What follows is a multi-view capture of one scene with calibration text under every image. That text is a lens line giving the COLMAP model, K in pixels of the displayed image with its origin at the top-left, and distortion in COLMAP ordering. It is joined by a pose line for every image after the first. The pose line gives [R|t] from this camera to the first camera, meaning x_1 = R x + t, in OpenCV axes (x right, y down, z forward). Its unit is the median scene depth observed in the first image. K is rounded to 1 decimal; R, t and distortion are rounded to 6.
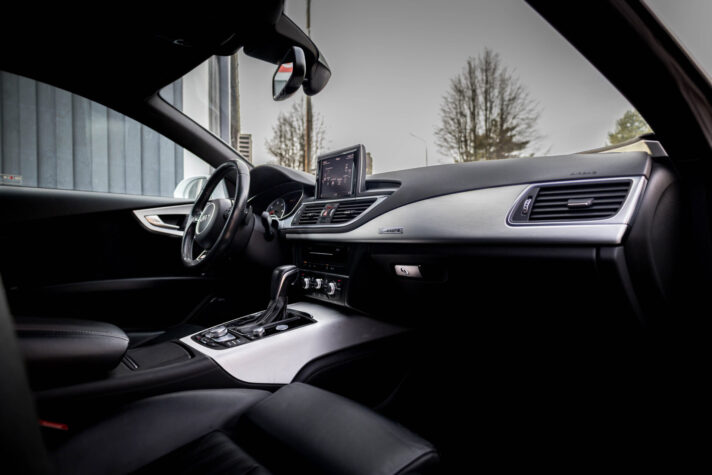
lens RADIAL K [[494.9, 0, 356.0], [0, 494.9, 237.5], [0, 0, 1]] dist [0.036798, 0.000128]
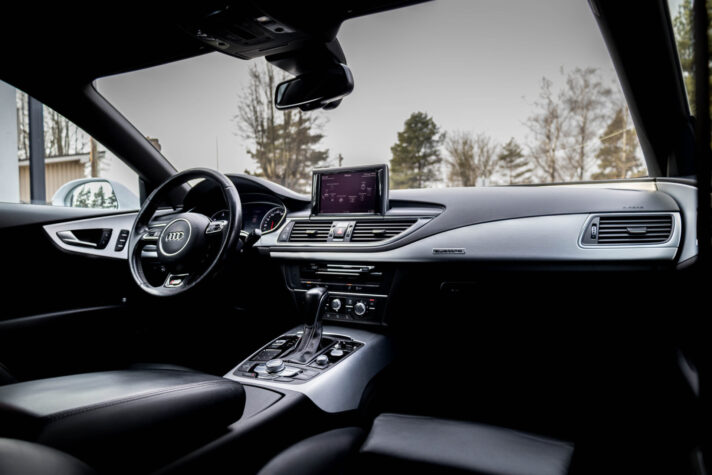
lens RADIAL K [[560.3, 0, 356.3], [0, 560.3, 227.4], [0, 0, 1]] dist [0.003004, 0.000704]
pose [[0.907562, -0.013096, 0.419714, -0.370328], [0.018351, 0.999796, -0.008483, -0.035133], [-0.419517, 0.015401, 0.907617, -0.009842]]
